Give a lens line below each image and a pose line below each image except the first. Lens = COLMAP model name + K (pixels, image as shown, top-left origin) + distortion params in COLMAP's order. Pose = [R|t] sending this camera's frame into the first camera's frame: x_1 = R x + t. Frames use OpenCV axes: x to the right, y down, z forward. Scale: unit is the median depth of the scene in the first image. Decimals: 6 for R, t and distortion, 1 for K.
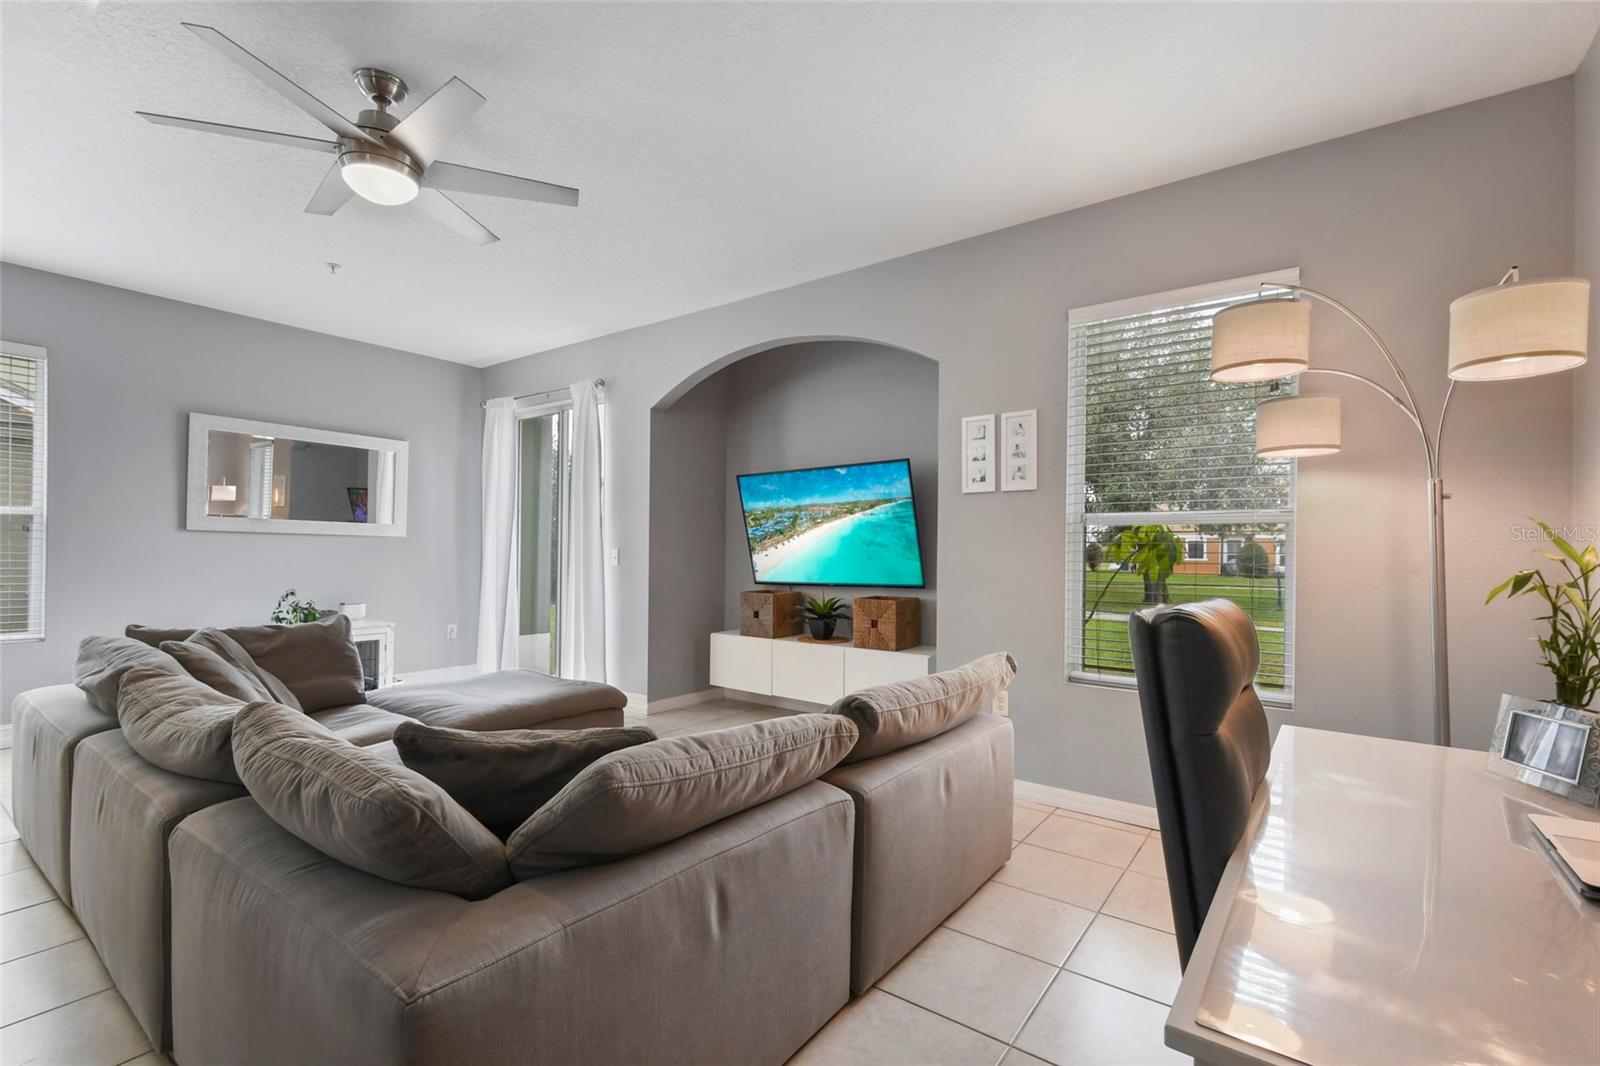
lens RADIAL K [[711.7, 0, 802.9], [0, 711.7, 553.3], [0, 0, 1]] dist [0.012563, -0.000156]
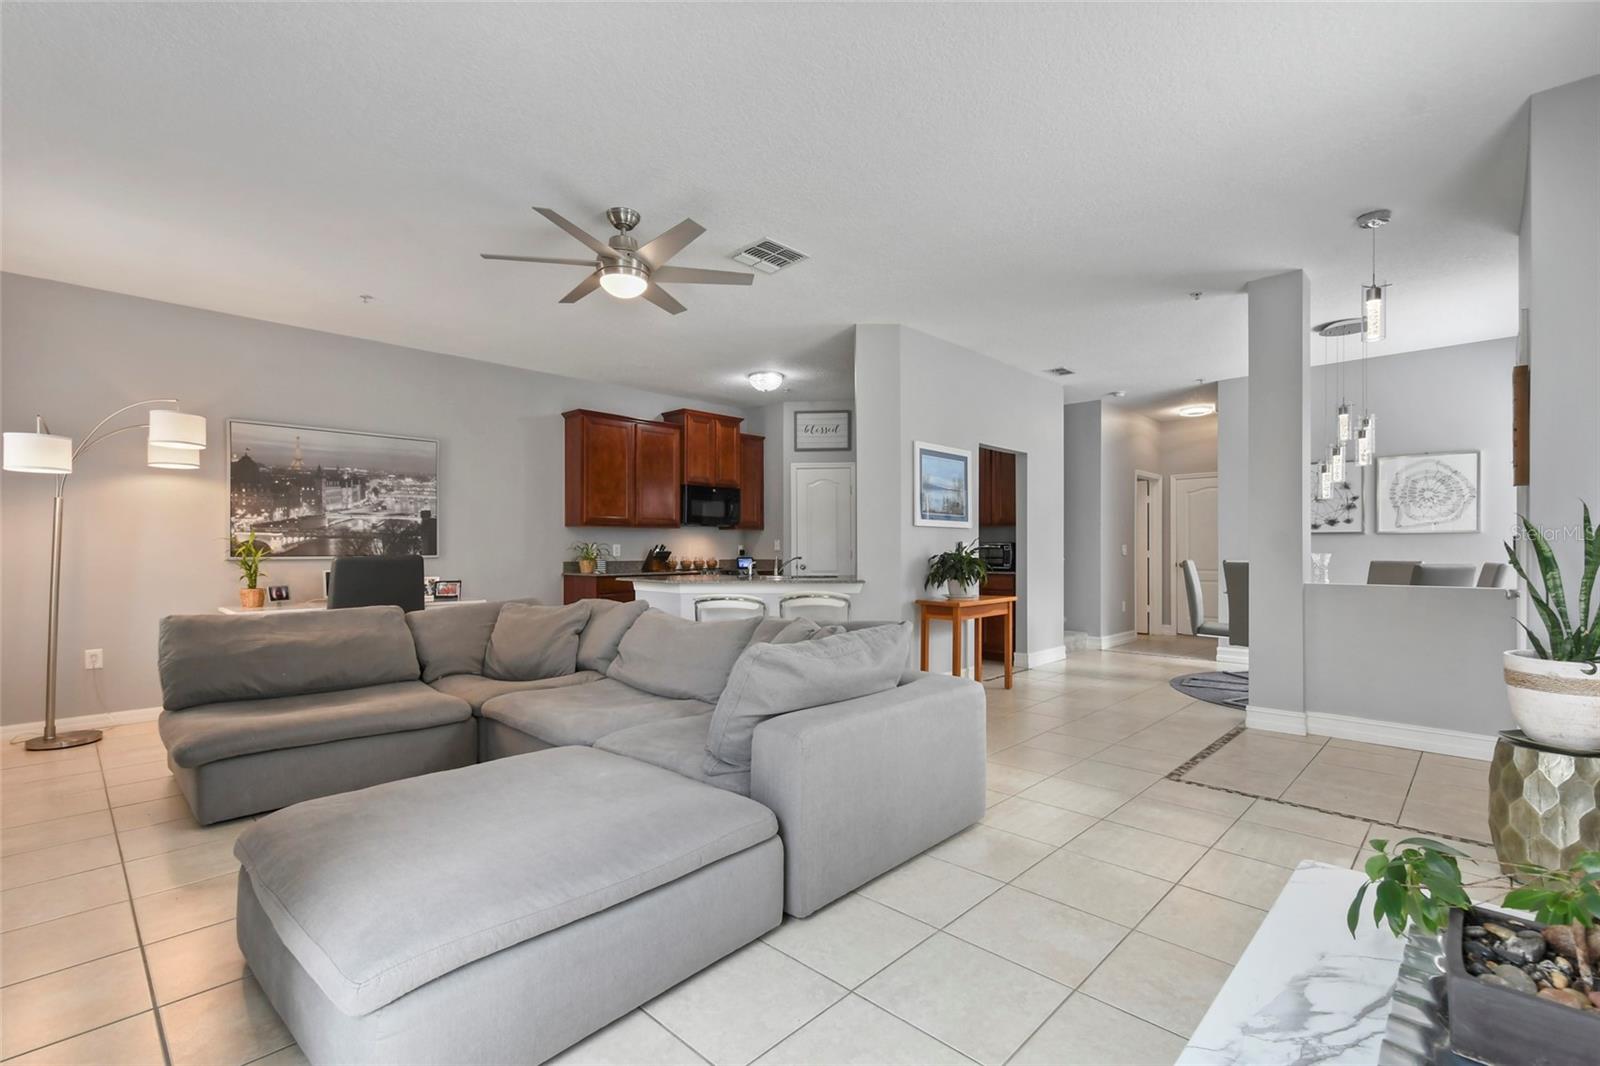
lens RADIAL K [[711.7, 0, 802.9], [0, 711.7, 553.3], [0, 0, 1]] dist [0.012563, -0.000156]
pose [[-0.991375, -0.010378, 0.130643, -0.636985], [-0.009127, 0.999907, 0.010170, 0.001887], [-0.130736, 0.008890, -0.991377, 1.332154]]
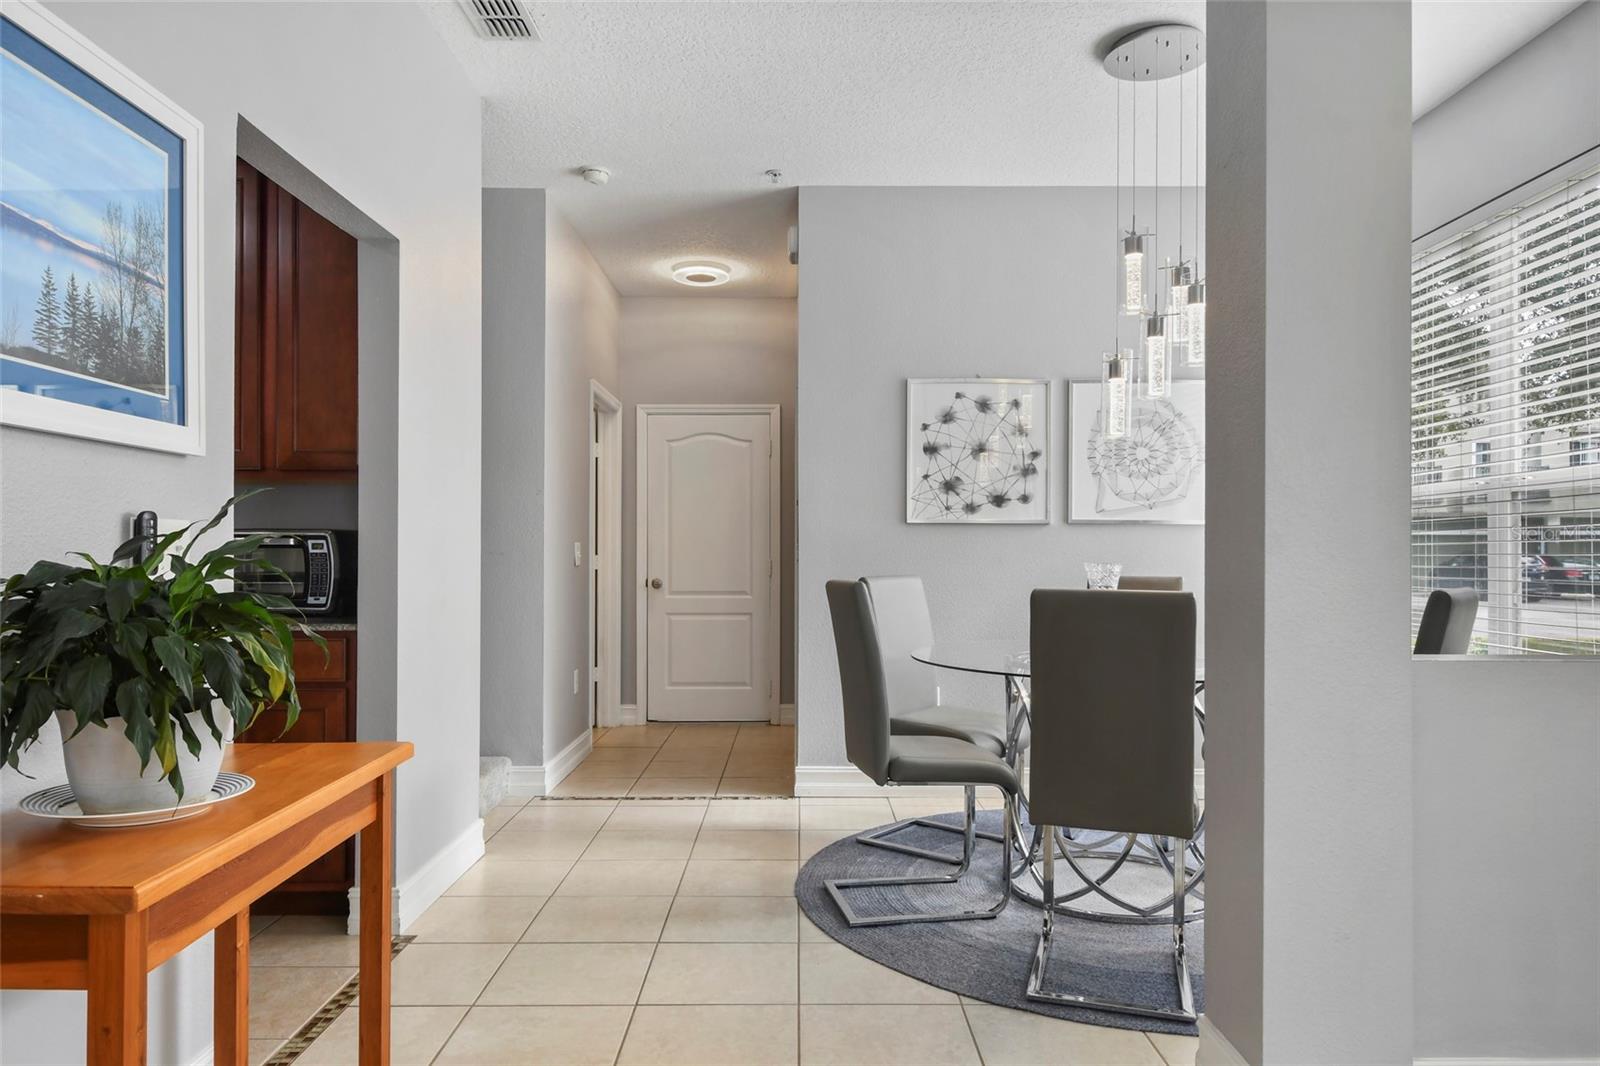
lens RADIAL K [[1035.5, 0, 809.3], [0, 1035.5, 549.6], [0, 0, 1]] dist [0.001919, -0.001395]
pose [[-0.795899, -0.015257, -0.605237, -0.713642], [-0.012799, 0.999883, -0.008375, 0.005963], [0.605294, 0.001080, -0.796001, 0.478882]]
